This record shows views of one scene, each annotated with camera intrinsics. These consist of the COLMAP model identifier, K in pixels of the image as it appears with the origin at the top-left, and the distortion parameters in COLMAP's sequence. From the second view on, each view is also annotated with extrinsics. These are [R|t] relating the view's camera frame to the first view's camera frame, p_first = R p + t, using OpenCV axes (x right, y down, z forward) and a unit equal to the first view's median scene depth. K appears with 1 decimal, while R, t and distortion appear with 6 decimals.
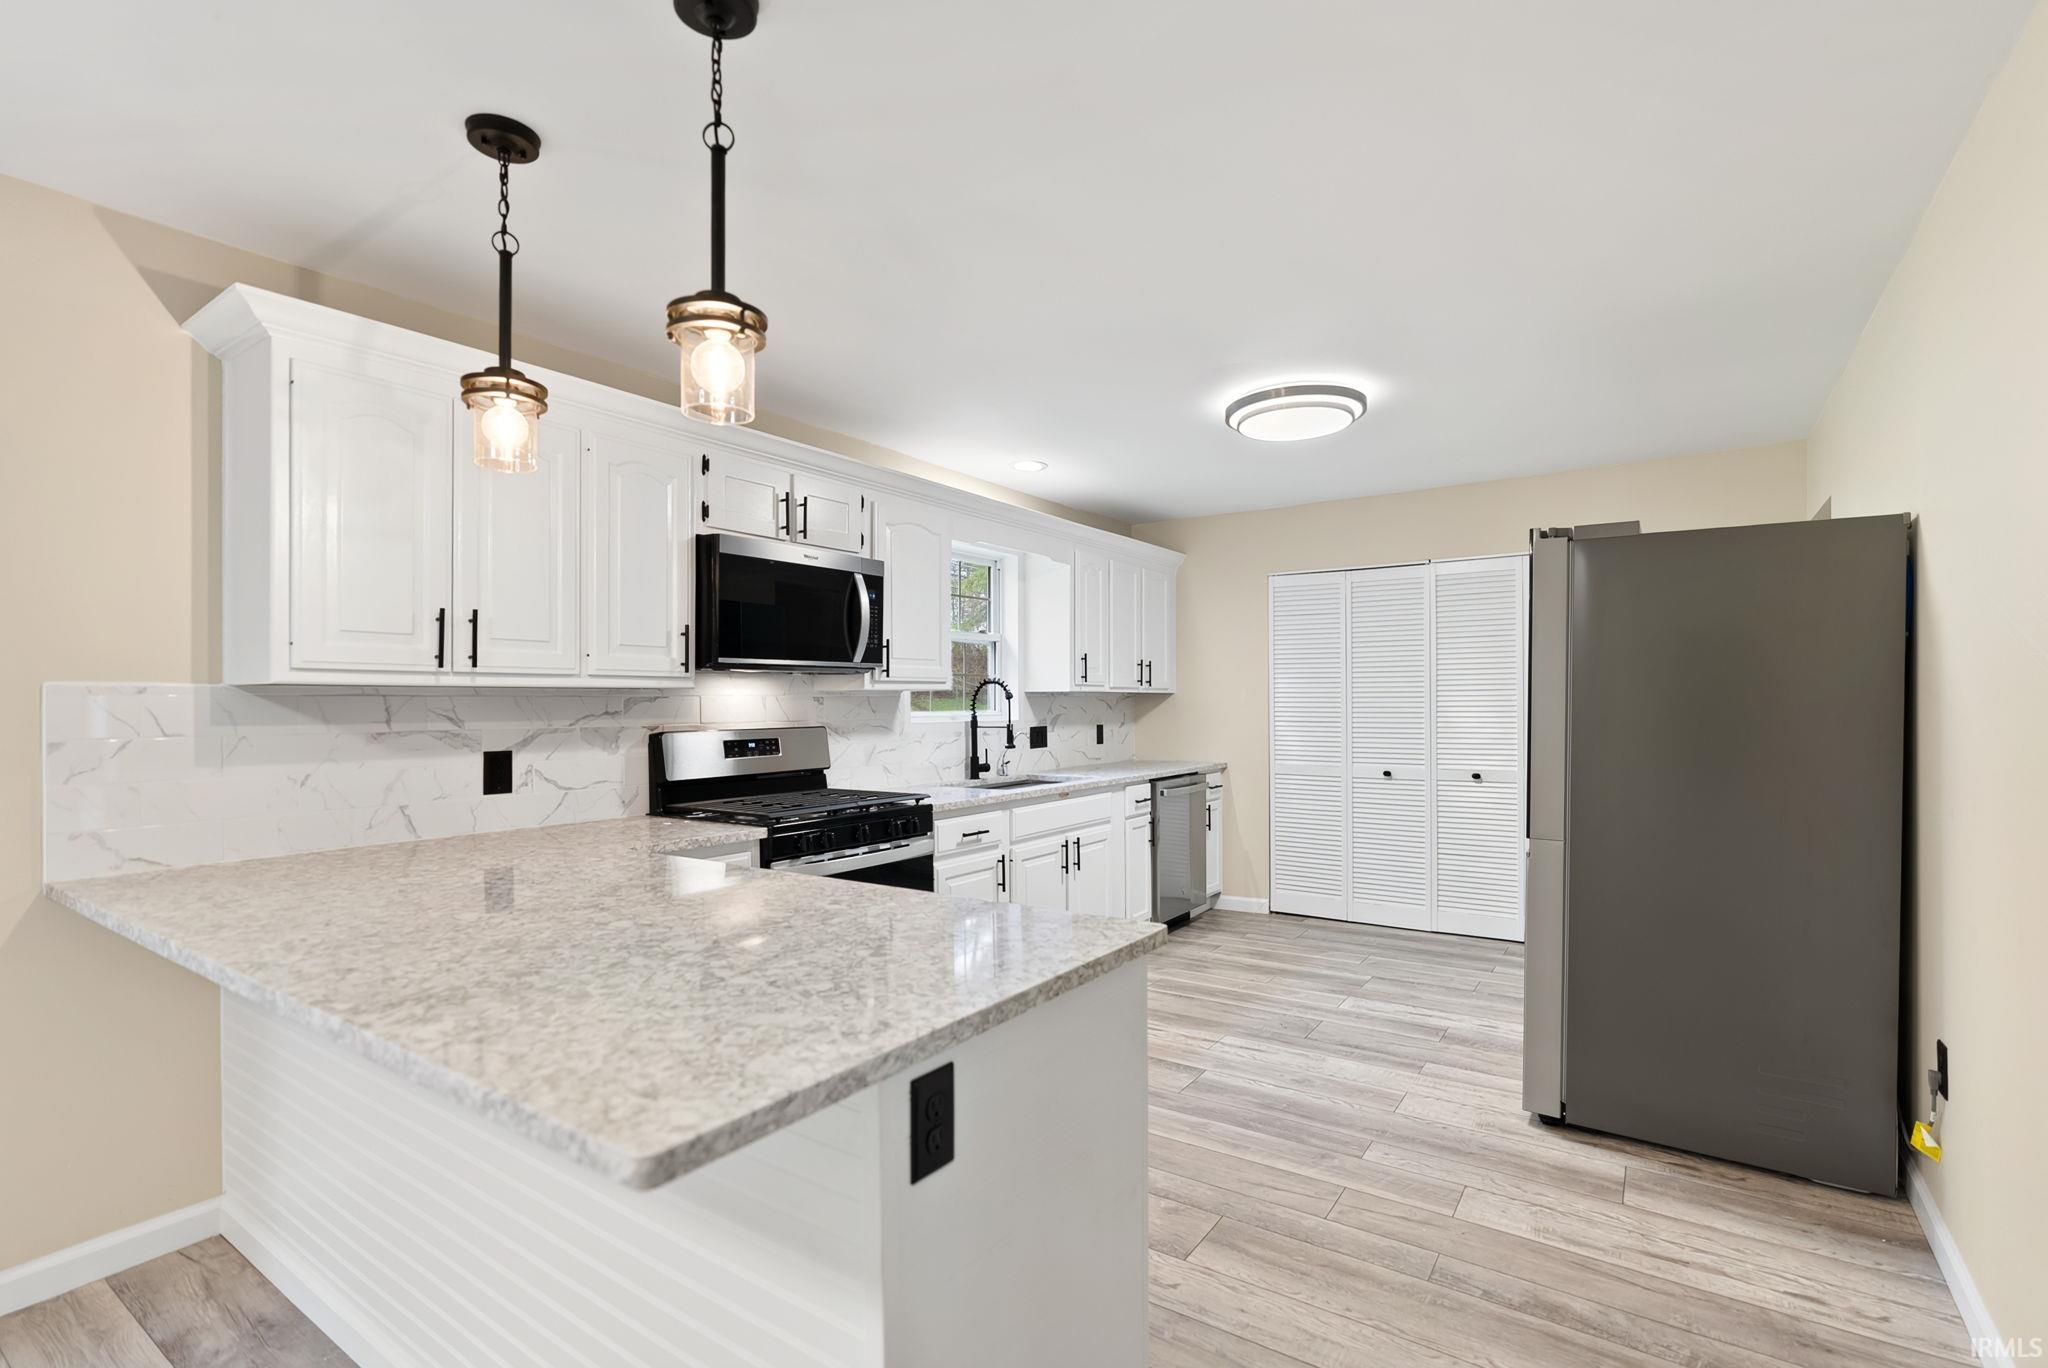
lens RADIAL K [[944.8, 0, 1042.3], [0, 944.8, 691.3], [0, 0, 1]] dist [-0.011320, 0.003565]
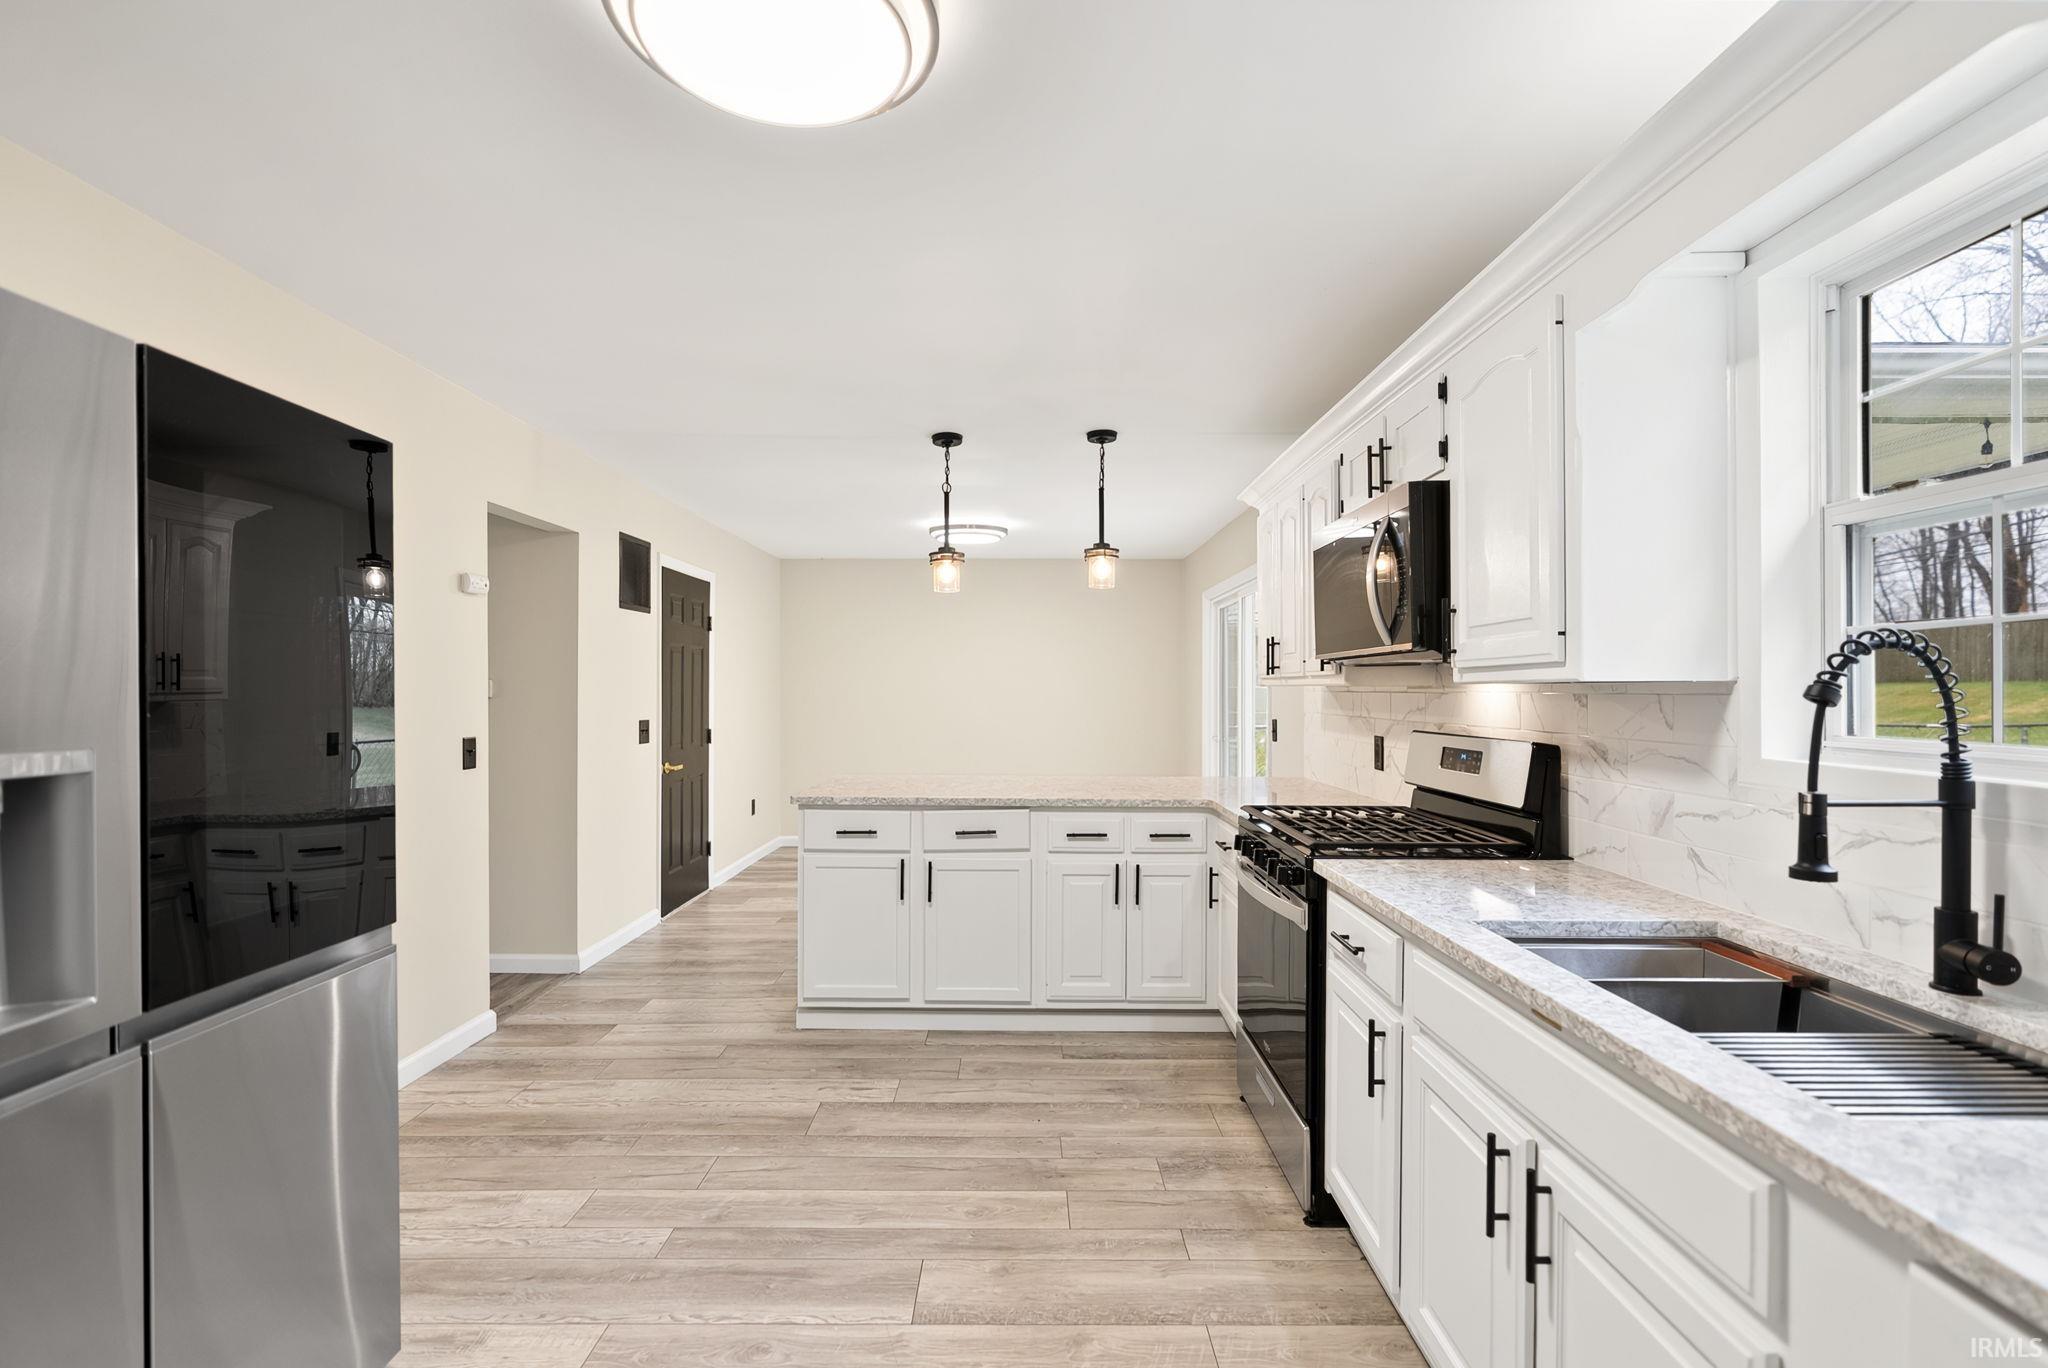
lens RADIAL K [[944.8, 0, 1014.9], [0, 944.8, 680.0], [0, 0, 1]] dist [-0.011320, 0.003565]
pose [[-0.836739, 0.000075, -0.547602, 0.415554], [0.010328, 0.999824, -0.015646, 0.003268], [0.547504, -0.018747, -0.836593, 1.437350]]
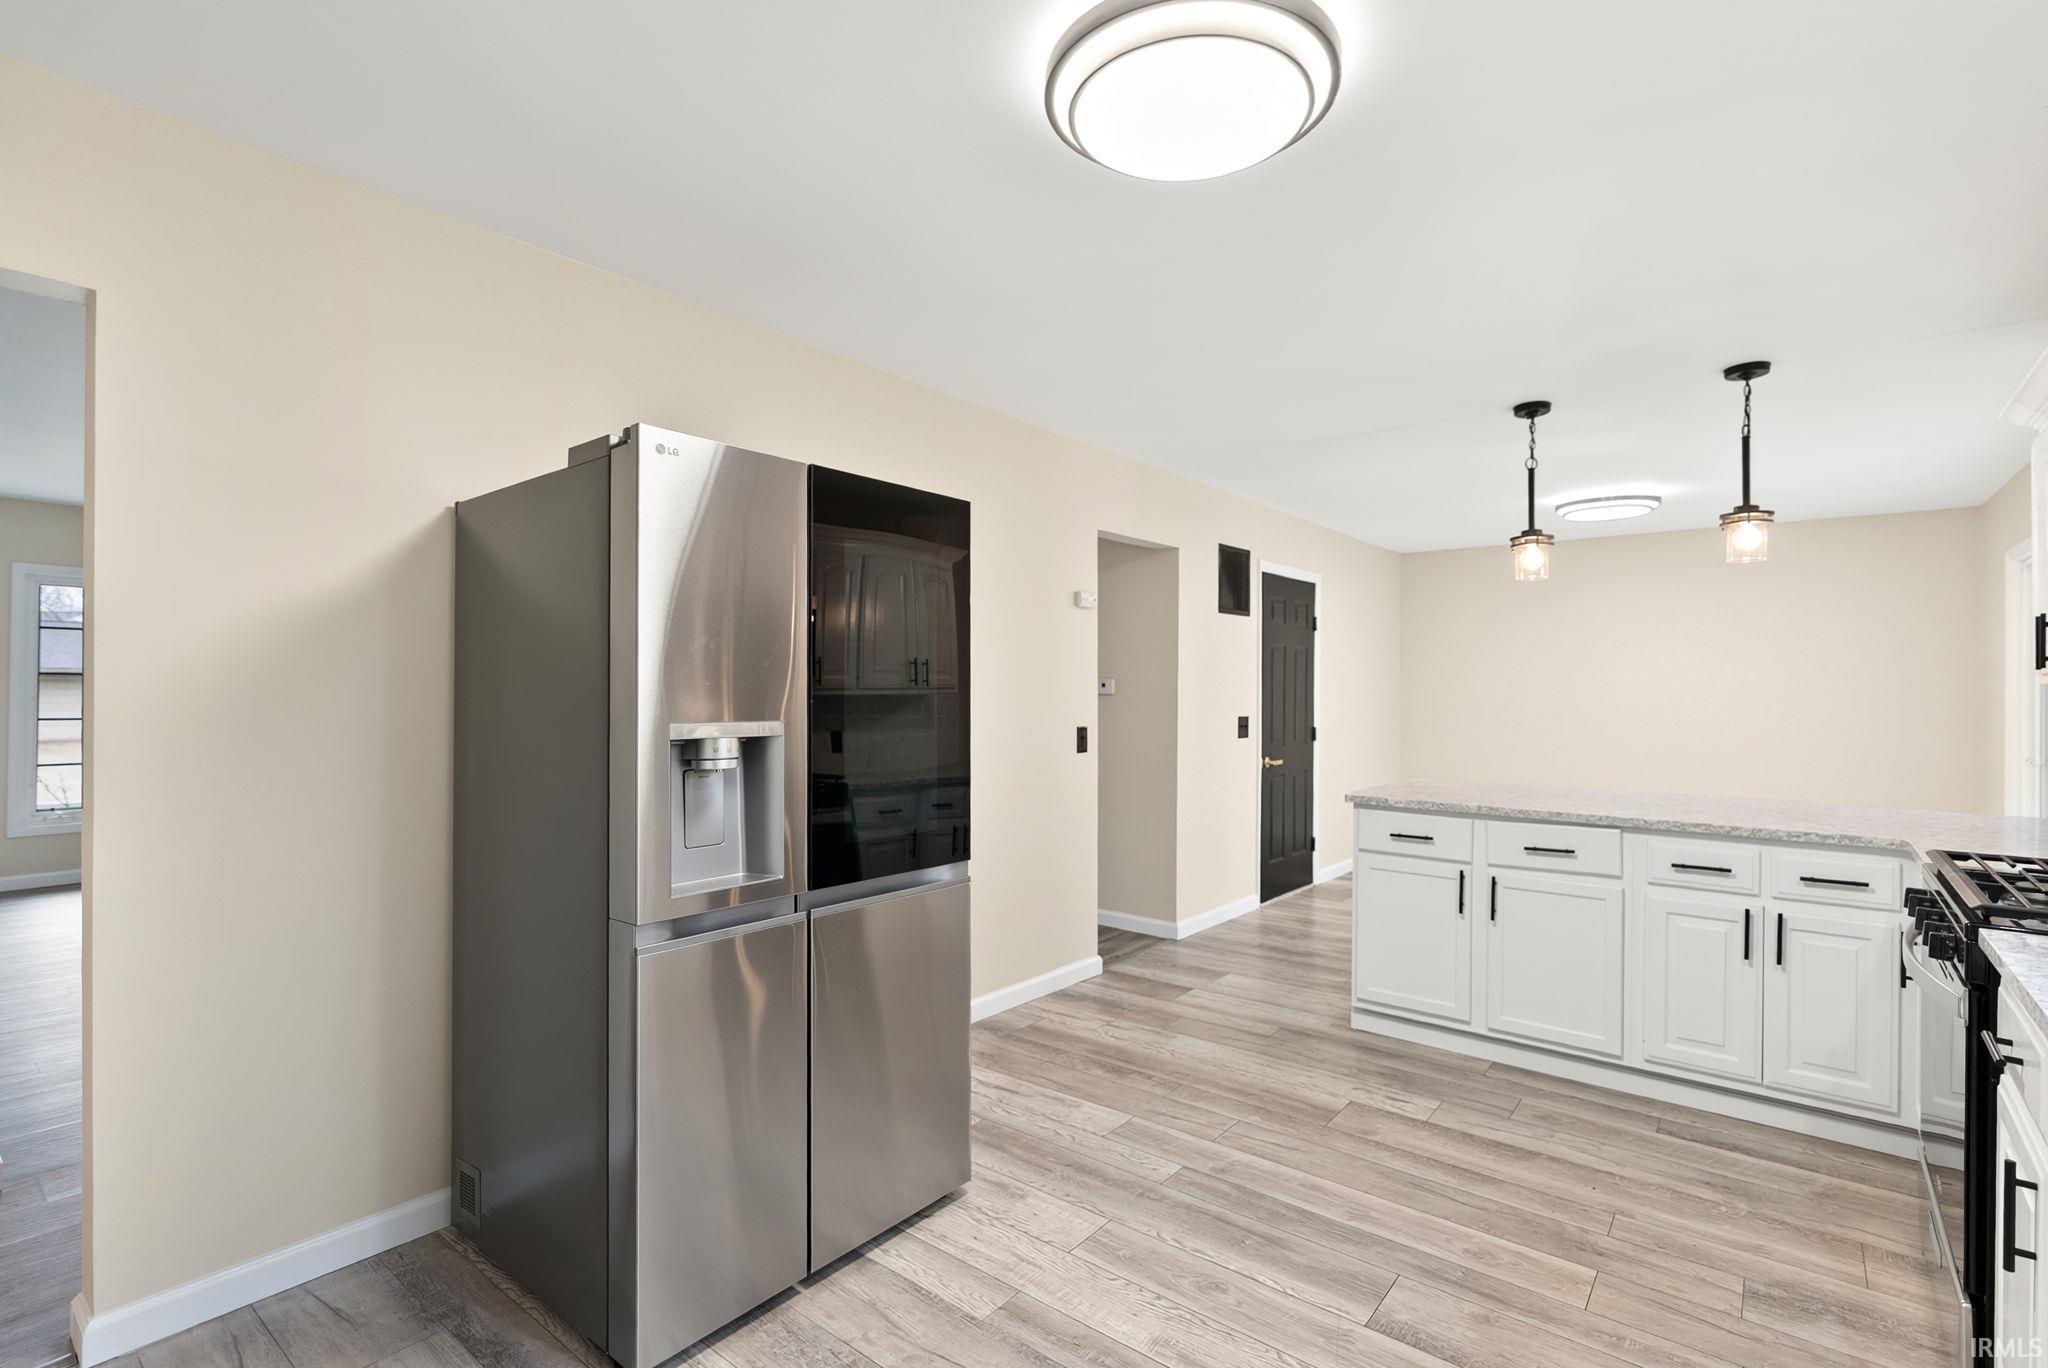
lens RADIAL K [[944.8, 0, 1018.7], [0, 944.8, 681.1], [0, 0, 1]] dist [-0.011320, 0.003565]
pose [[-0.994984, 0.002807, 0.099998, 0.308354], [0.001034, 0.999841, -0.017782, 0.004884], [-0.100032, -0.017590, -0.994829, 1.507940]]
